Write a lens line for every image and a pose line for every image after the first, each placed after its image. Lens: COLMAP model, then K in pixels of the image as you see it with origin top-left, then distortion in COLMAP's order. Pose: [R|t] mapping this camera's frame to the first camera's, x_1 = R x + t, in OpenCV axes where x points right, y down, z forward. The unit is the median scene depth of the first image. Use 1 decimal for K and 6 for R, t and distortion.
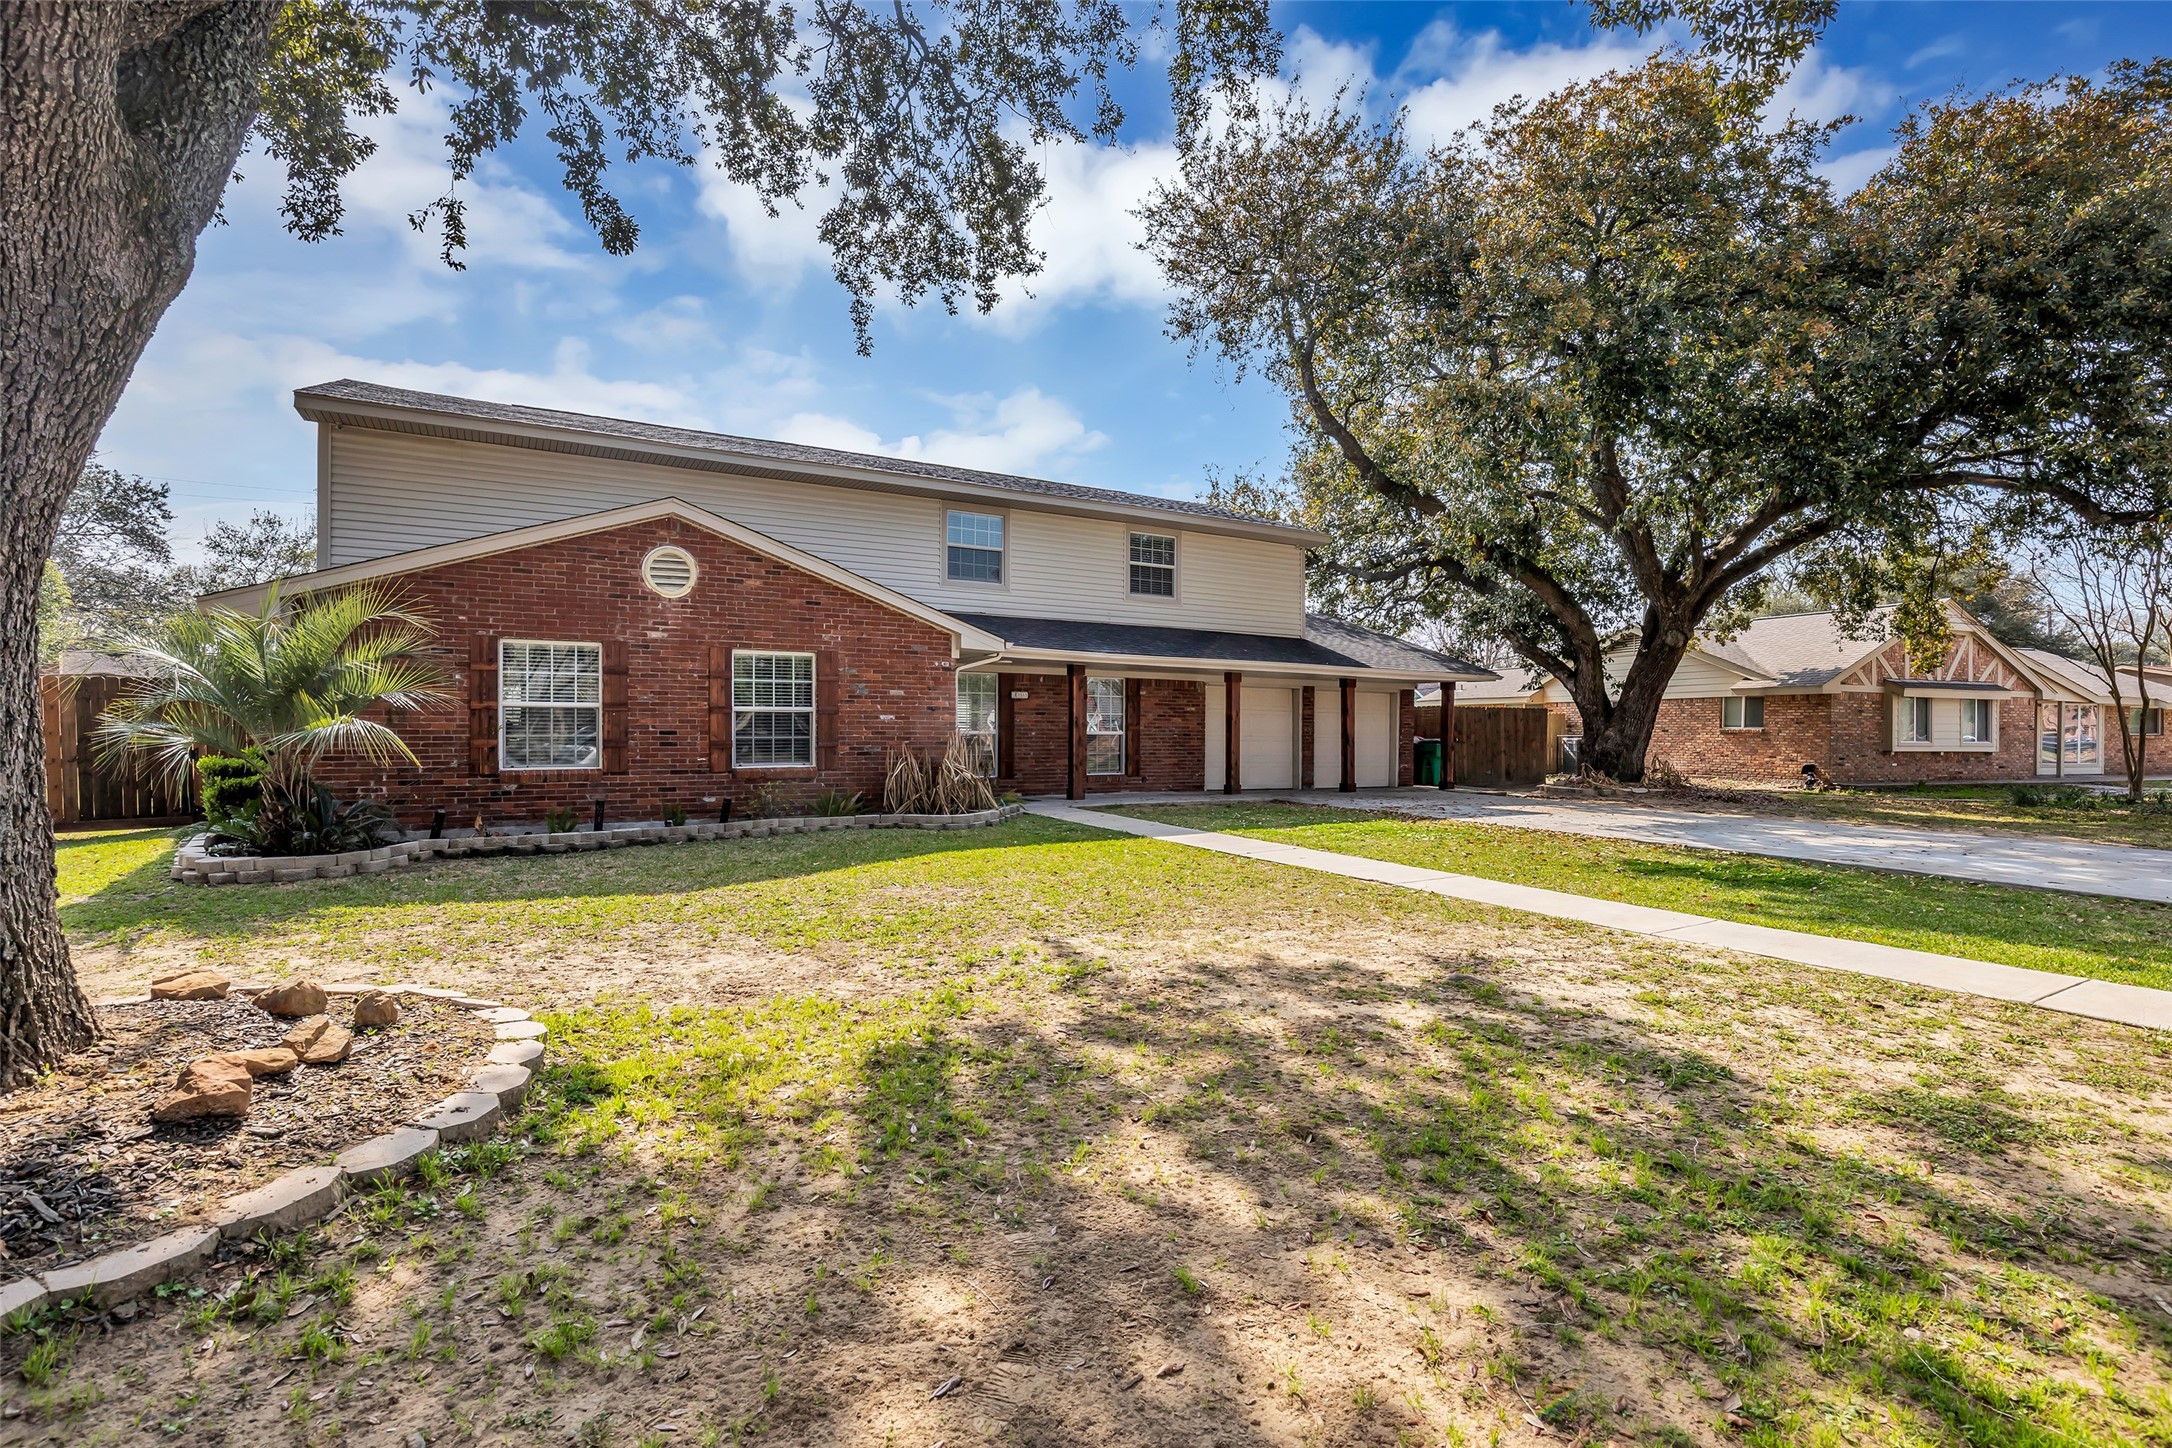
lens RADIAL K [[987.0, 0, 1084.1], [0, 987.0, 719.5], [0, 0, 1]] dist [-0.013914, 0.000850]
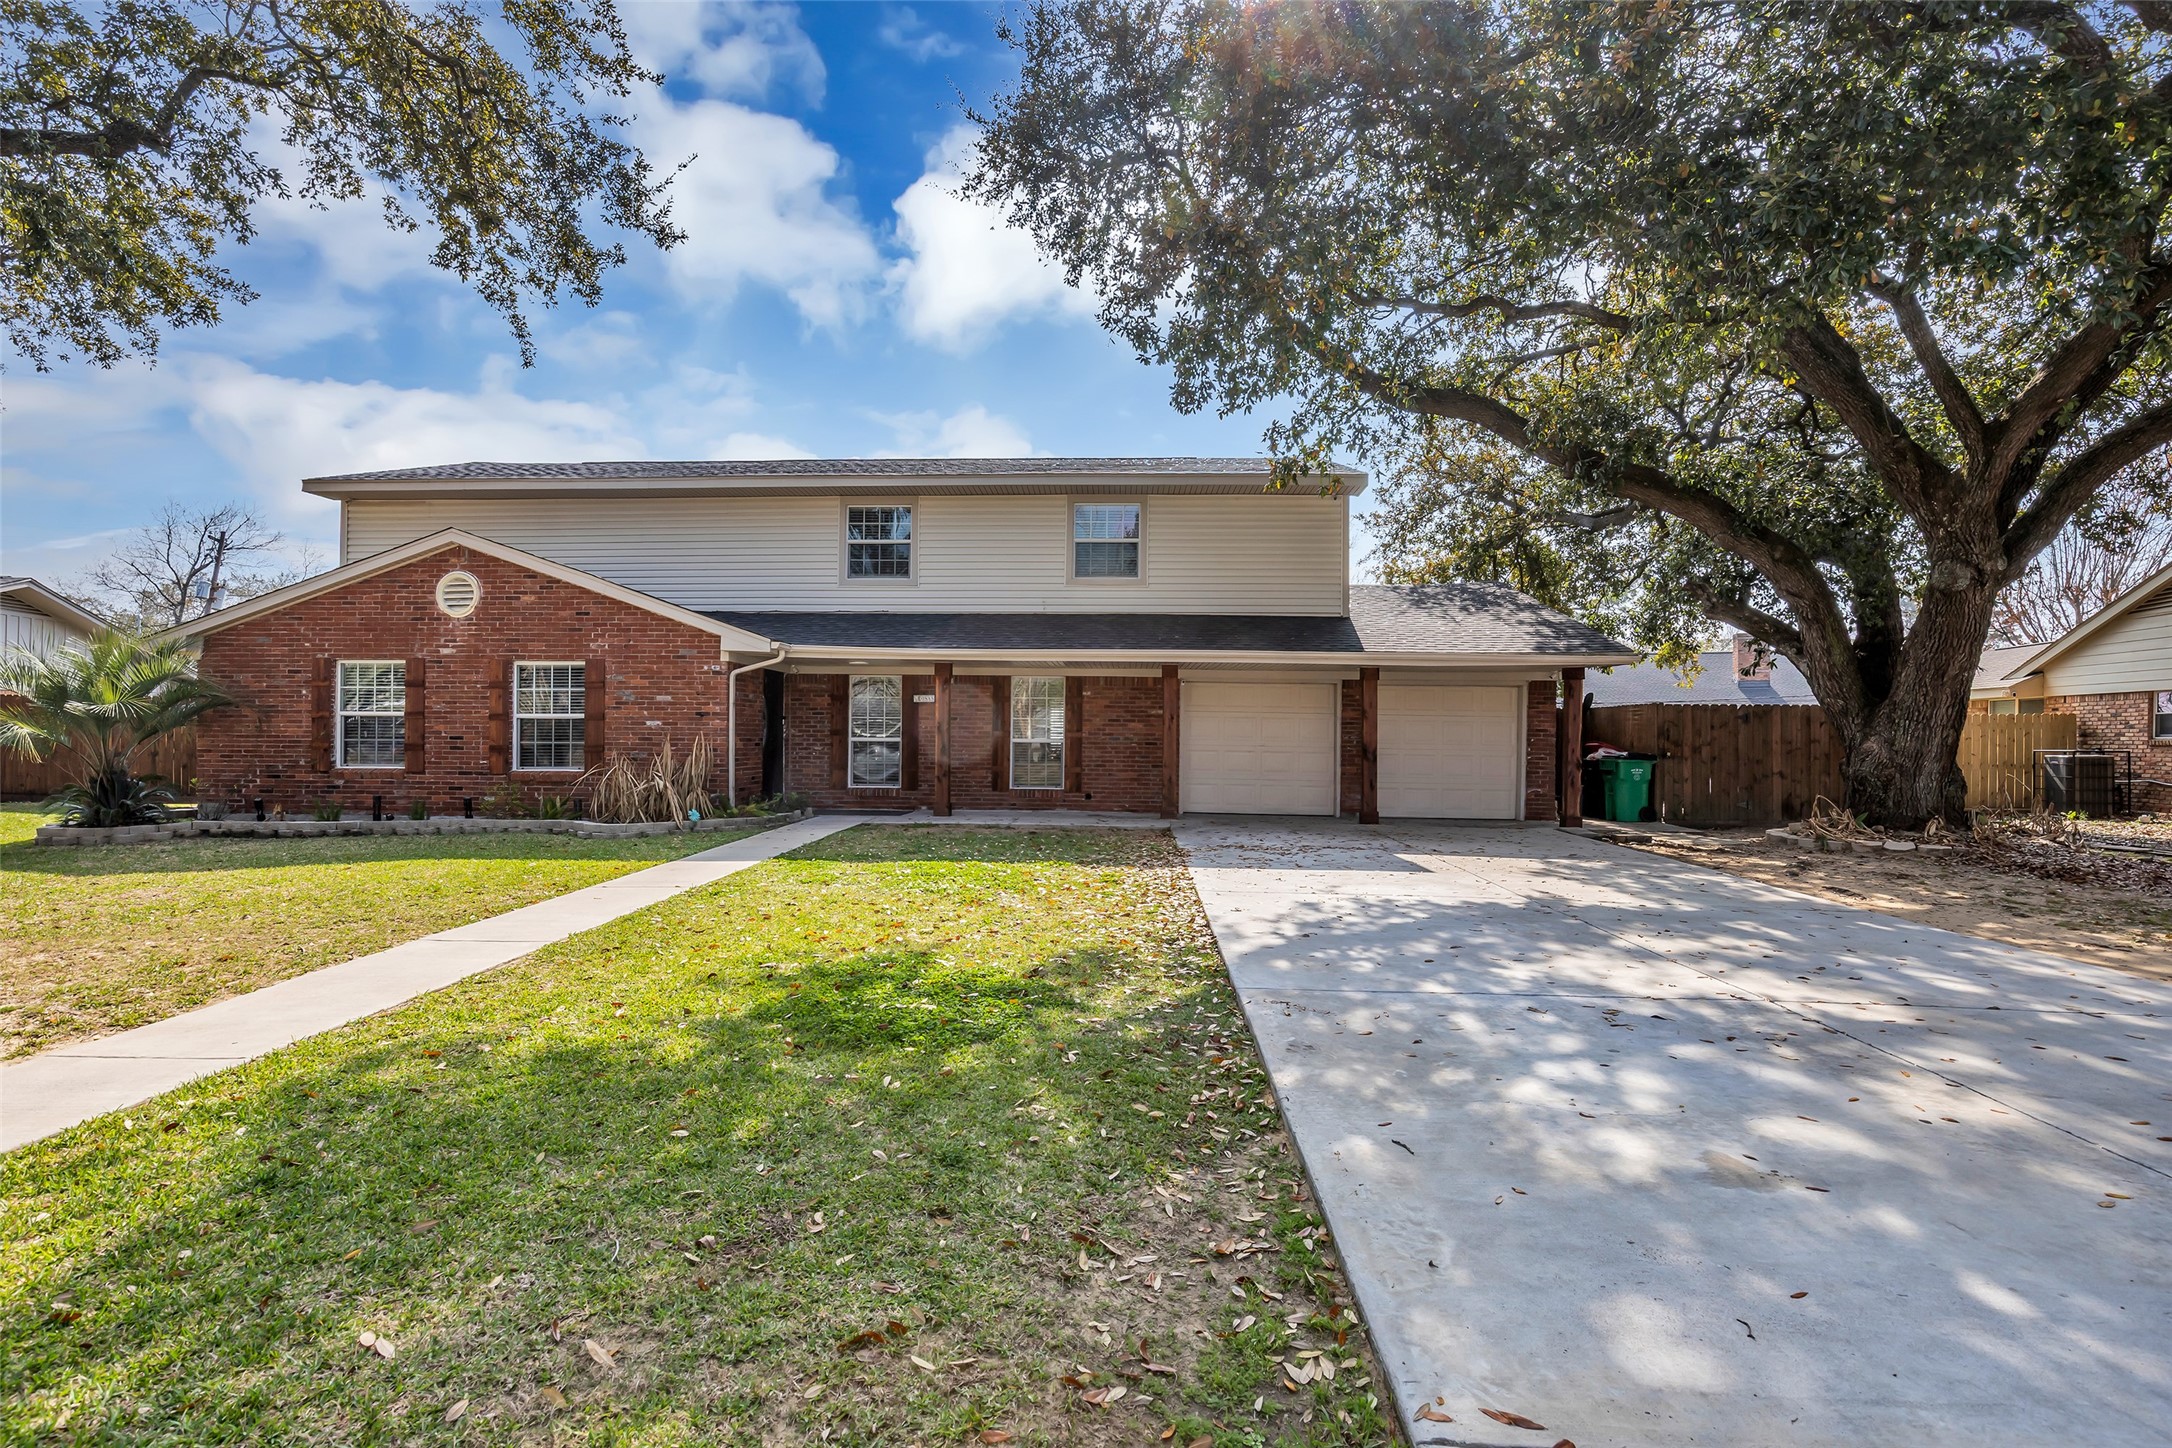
lens RADIAL K [[987.0, 0, 1085.7], [0, 987.0, 738.1], [0, 0, 1]] dist [-0.013914, 0.000850]
pose [[0.844049, 0.000585, -0.536265, 0.687575], [0.002867, 0.999980, 0.005603, 0.008323], [0.536258, -0.006267, 0.844031, 0.386230]]
